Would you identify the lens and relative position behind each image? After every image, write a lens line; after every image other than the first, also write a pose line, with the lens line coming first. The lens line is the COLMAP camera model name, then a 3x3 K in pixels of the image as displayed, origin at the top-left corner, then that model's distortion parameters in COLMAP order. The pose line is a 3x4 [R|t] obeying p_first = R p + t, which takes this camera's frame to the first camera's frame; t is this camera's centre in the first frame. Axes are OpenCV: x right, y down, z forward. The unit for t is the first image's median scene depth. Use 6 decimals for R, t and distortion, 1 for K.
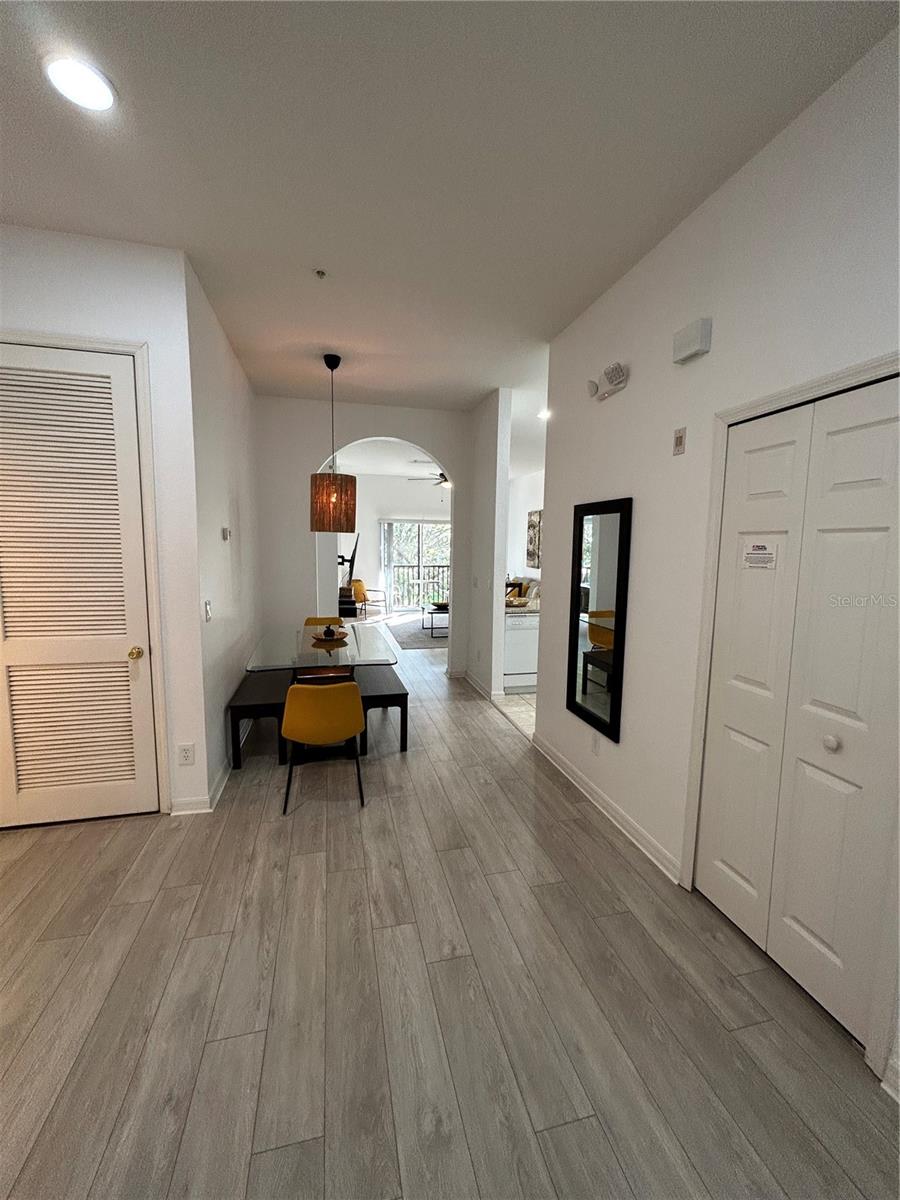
lens RADIAL K [[485.0, 0, 450.0], [0, 485.0, 600.0], [0, 0, 1]] dist [0.001543, 0.000061]
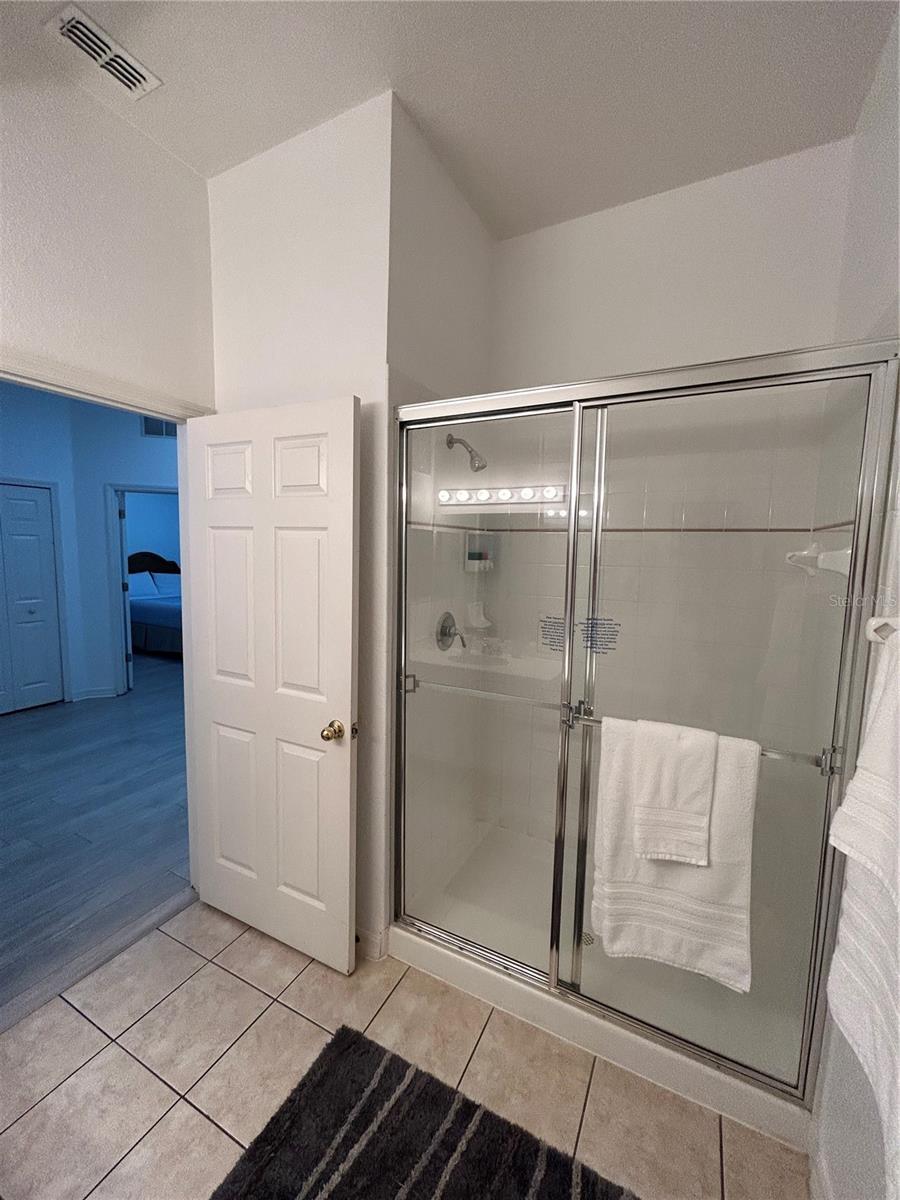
lens RADIAL K [[483.9, 0, 450.0], [0, 483.9, 600.0], [0, 0, 1]] dist [0.000000, -0.000048]
pose [[-0.751041, -0.092577, 0.653733, -1.632160], [0.043196, 0.981111, 0.188564, -0.107880], [-0.658841, 0.169857, -0.732855, 0.825938]]
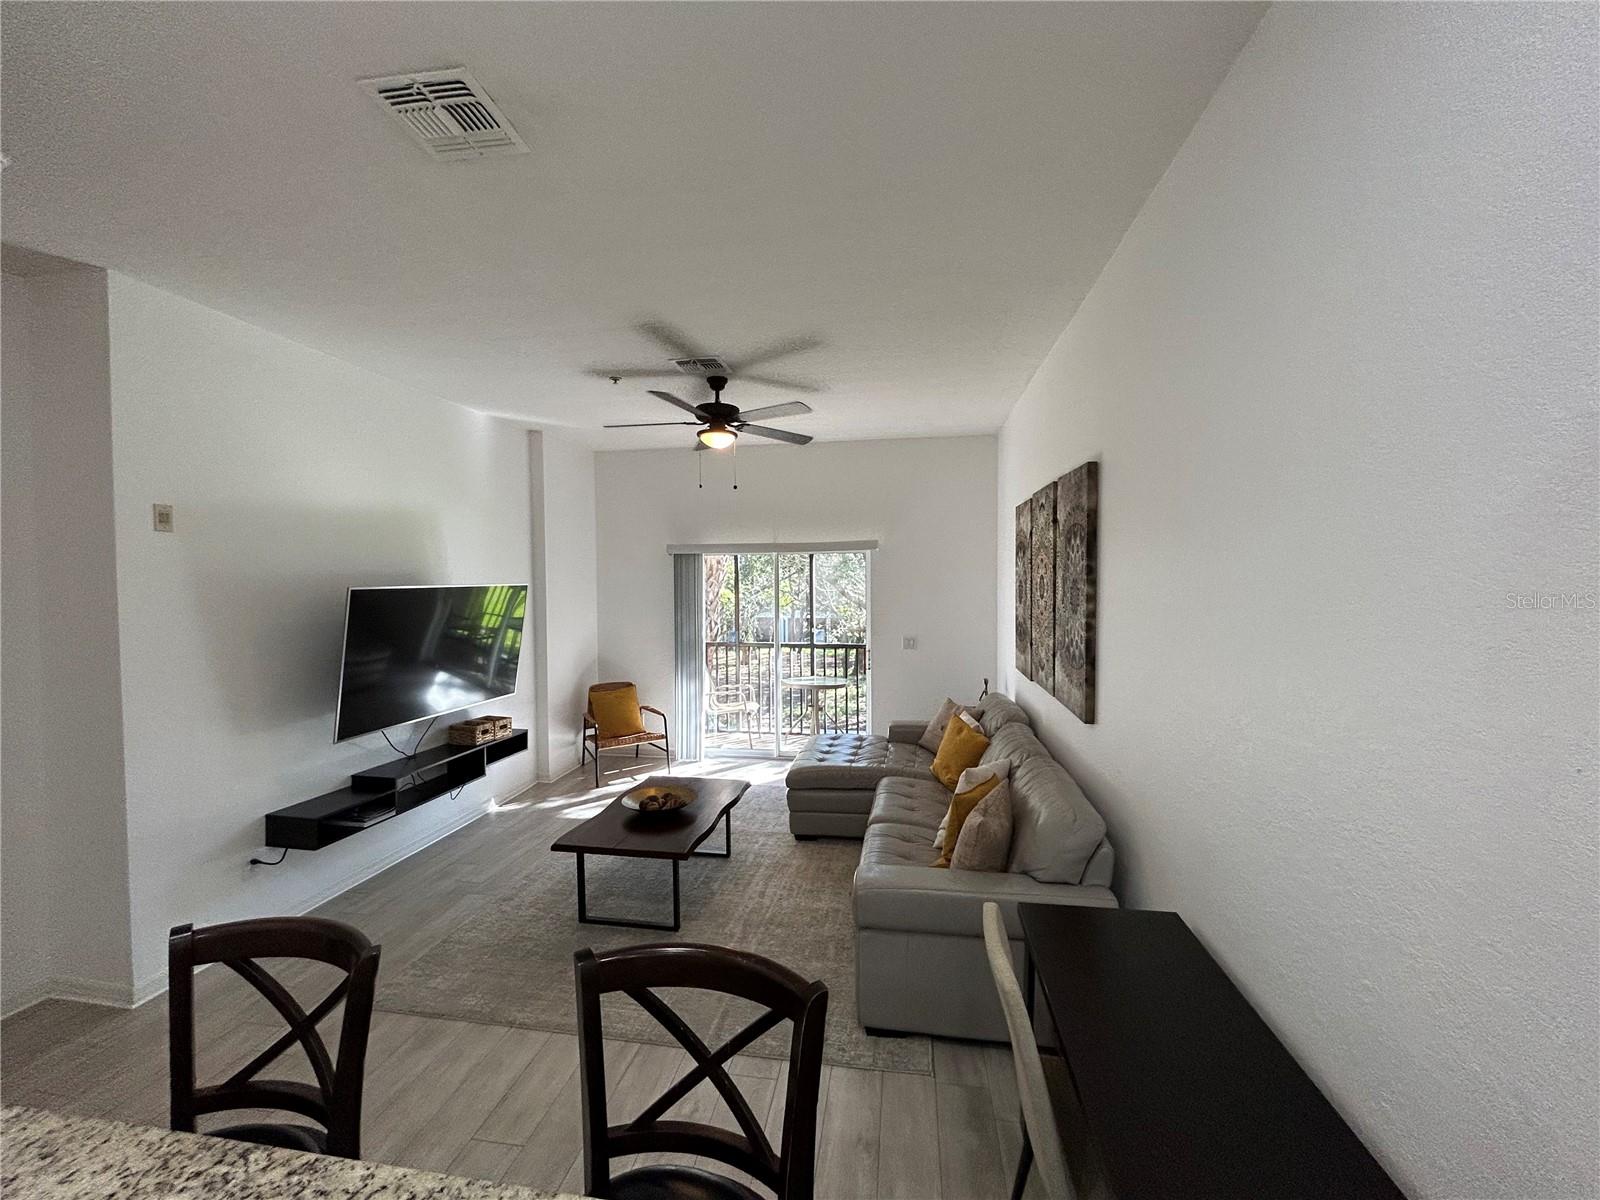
lens RADIAL K [[646.7, 0, 801.4], [0, 646.7, 600.9], [0, 0, 1]] dist [0.001543, 0.000061]
pose [[0.917337, -0.007657, -0.398039, 0.738303], [-0.026927, 0.996332, -0.081223, -0.274188], [0.397201, 0.085227, 0.913766, 1.944521]]
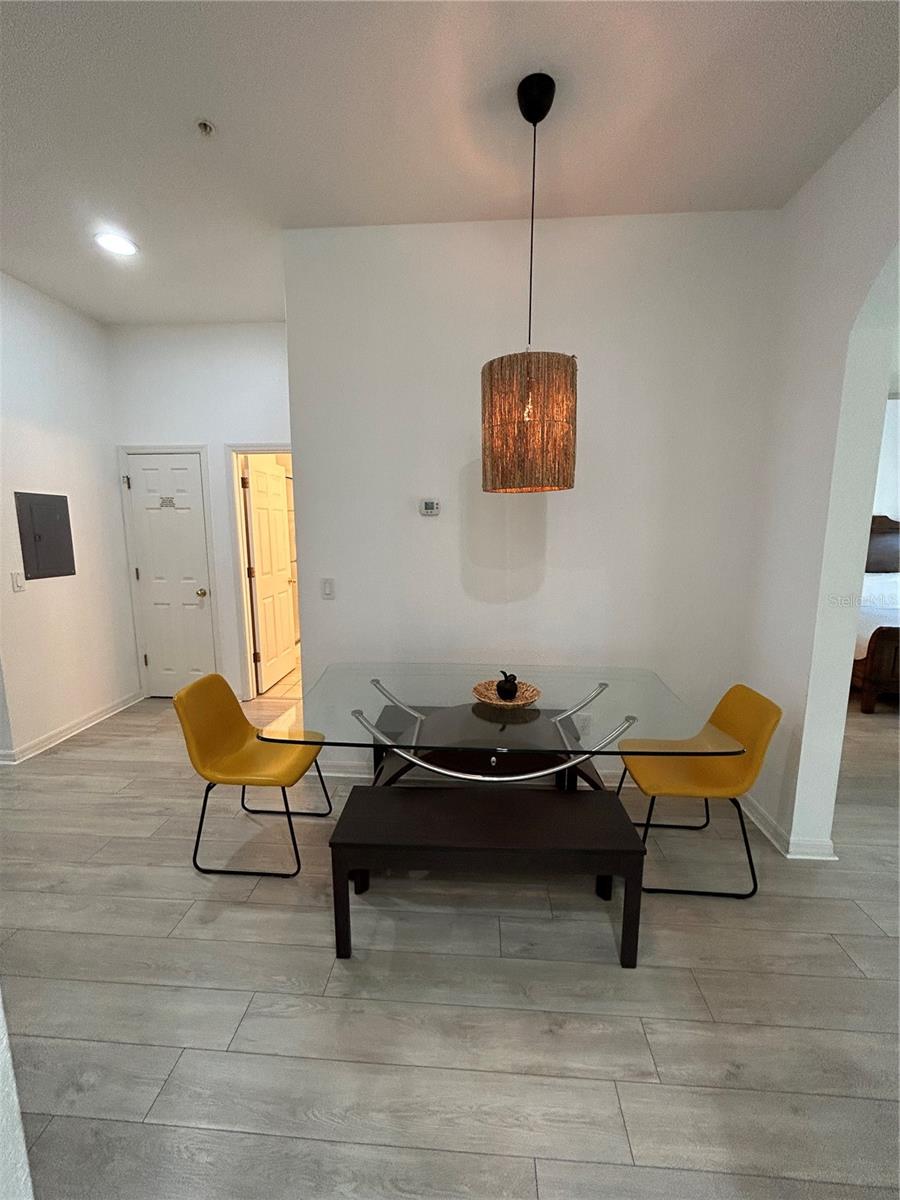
lens RADIAL K [[485.0, 0, 450.0], [0, 485.0, 600.0], [0, 0, 1]] dist [0.001543, 0.000061]
pose [[-0.304663, 0.131140, -0.943389, 0.356082], [-0.111698, 0.978722, 0.172124, -0.149271], [0.945888, 0.157814, -0.283532, 1.558208]]
